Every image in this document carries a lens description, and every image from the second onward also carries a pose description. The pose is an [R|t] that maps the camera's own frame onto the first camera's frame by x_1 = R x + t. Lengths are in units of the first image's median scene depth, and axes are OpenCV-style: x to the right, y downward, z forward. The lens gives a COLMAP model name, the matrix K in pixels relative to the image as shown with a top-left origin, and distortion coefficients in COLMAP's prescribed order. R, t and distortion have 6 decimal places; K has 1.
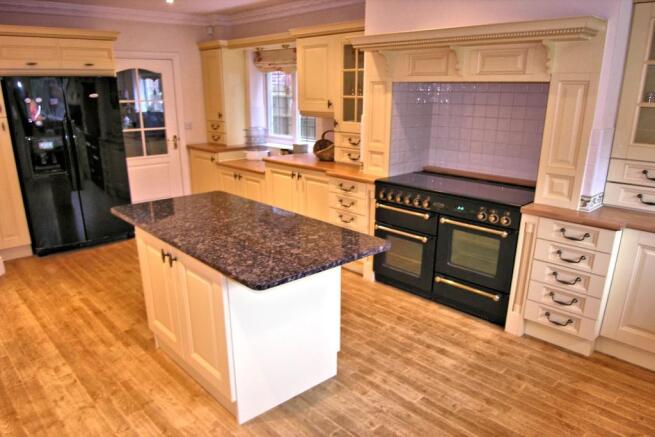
lens RADIAL K [[468.4, 0, 326.9], [0, 468.4, 247.3], [0, 0, 1]] dist [-0.059494, 0.000039]
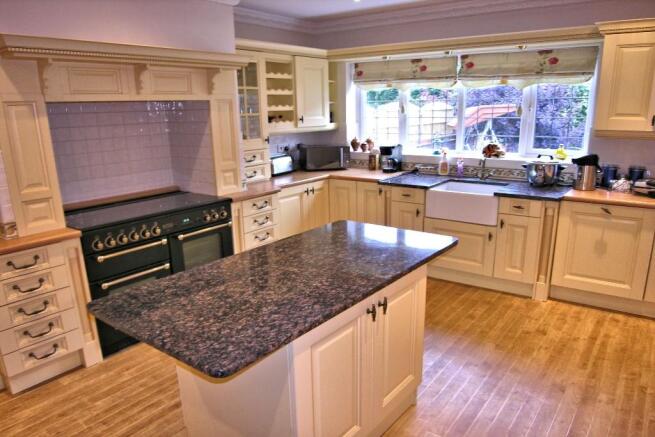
lens RADIAL K [[468.4, 0, 326.9], [0, 468.4, 247.3], [0, 0, 1]] dist [-0.059494, 0.000039]
pose [[-0.174523, -0.277512, 0.944737, -0.737255], [0.329586, 0.887653, 0.321629, -0.249999], [-0.927855, 0.367504, -0.063452, 0.759210]]
